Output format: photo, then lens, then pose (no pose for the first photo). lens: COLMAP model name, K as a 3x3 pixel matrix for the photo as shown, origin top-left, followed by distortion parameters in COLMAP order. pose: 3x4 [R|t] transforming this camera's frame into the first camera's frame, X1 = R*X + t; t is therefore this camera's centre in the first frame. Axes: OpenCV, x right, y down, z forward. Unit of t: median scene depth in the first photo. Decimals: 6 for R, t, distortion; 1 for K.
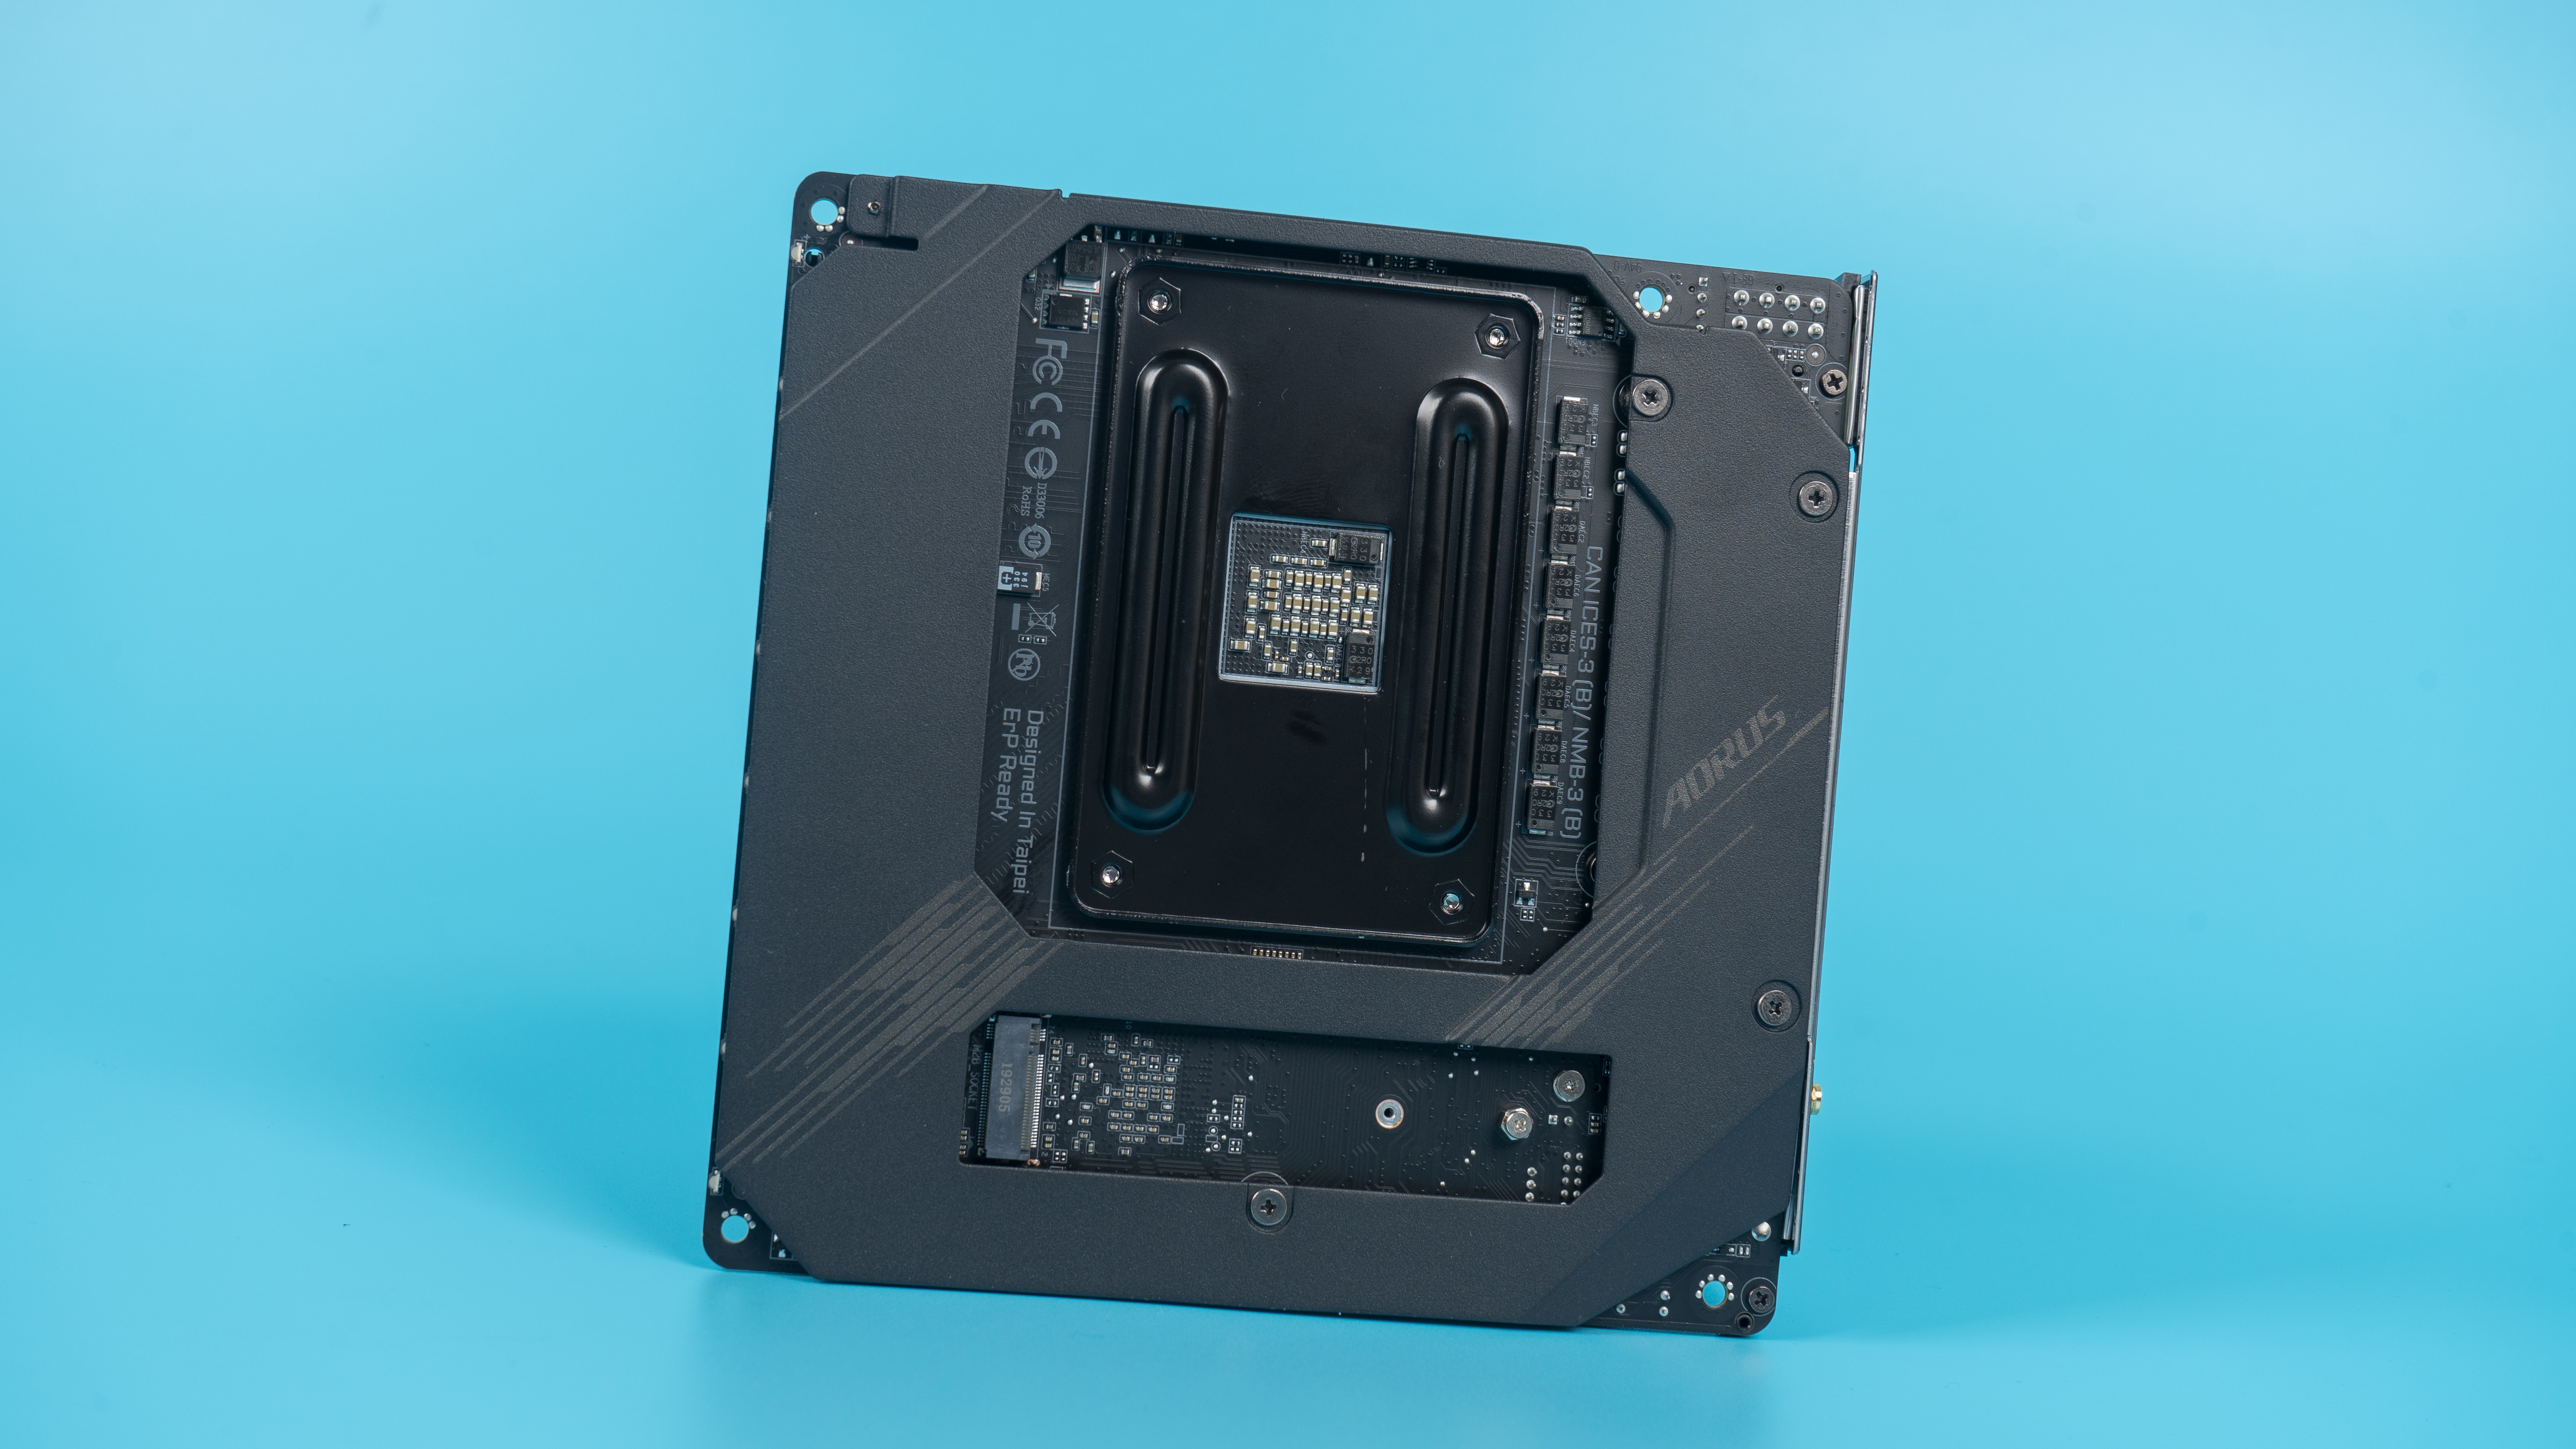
lens RADIAL K [[4633.0, 0, 1288.0], [0, 4633.0, 724.5], [0, 0, 1]] dist [-0.041270, 0.525027]
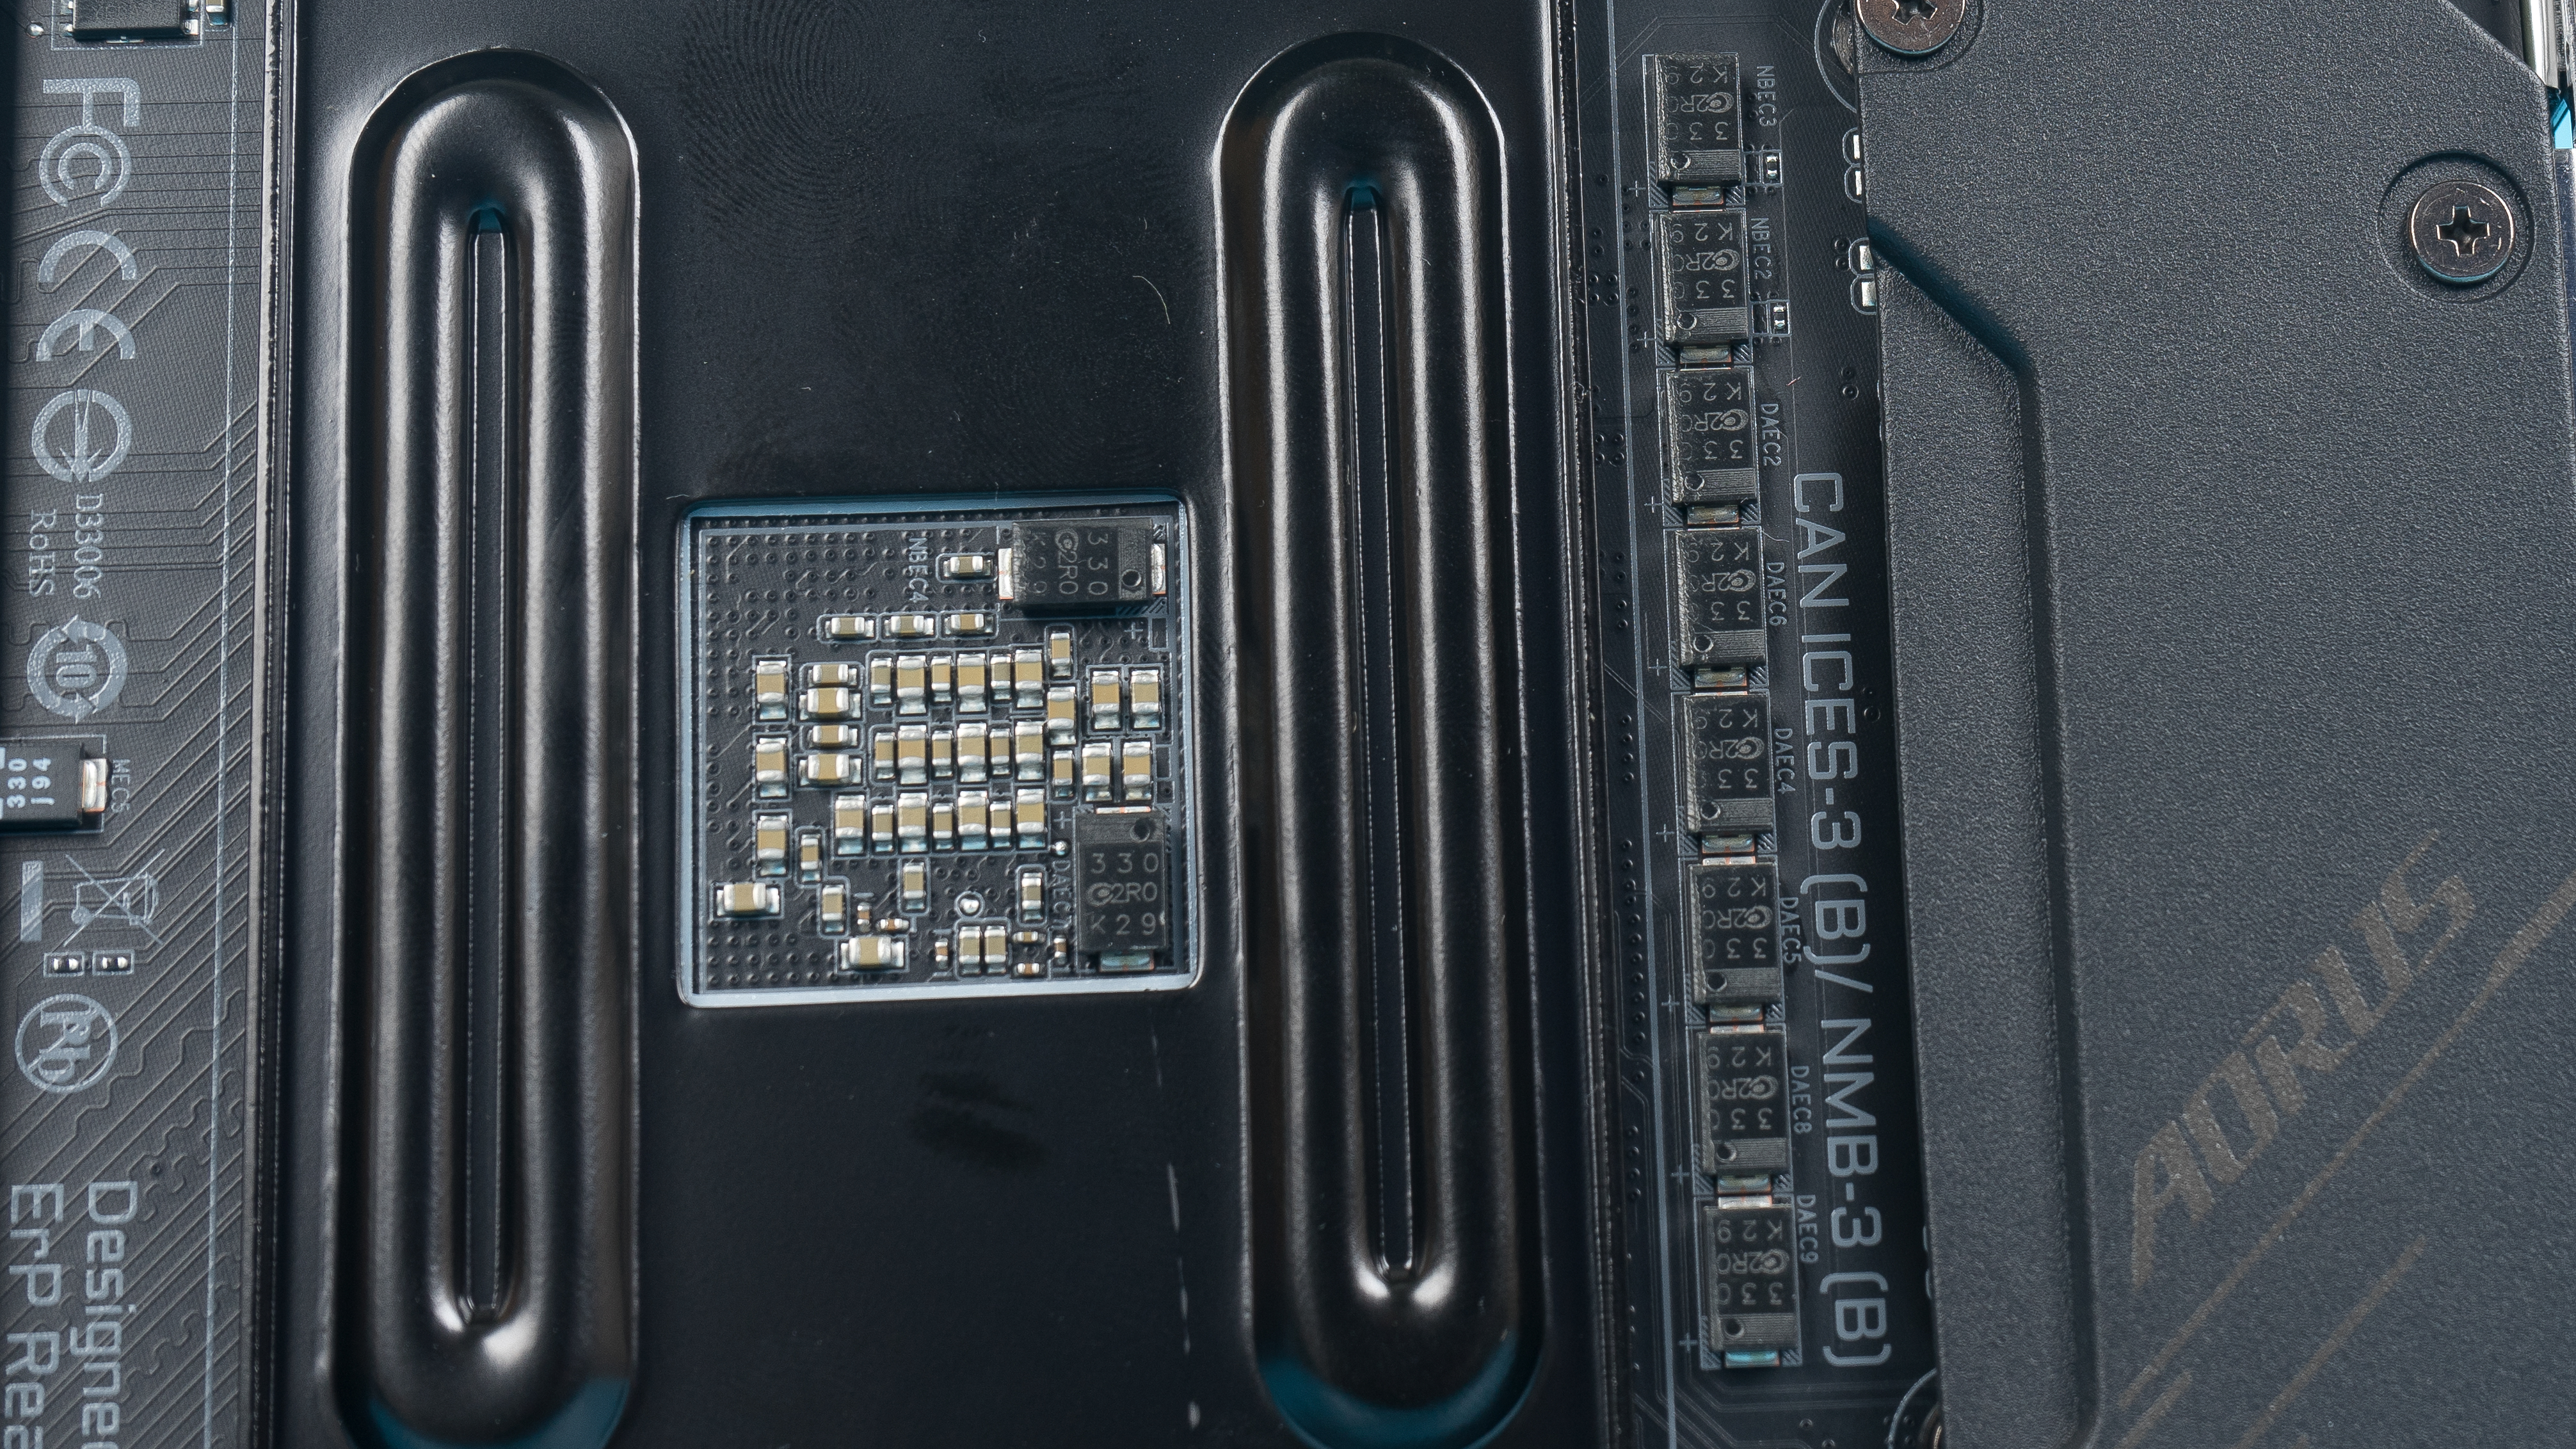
lens RADIAL K [[4633.8, 0, 1288.0], [0, 4633.8, 724.5], [0, 0, 1]] dist [-0.041270, 0.525027]
pose [[0.983936, -0.143688, -0.105946, 0.063226], [0.130002, 0.983423, -0.126404, 0.016840], [0.122353, 0.110600, 0.986305, 0.680416]]
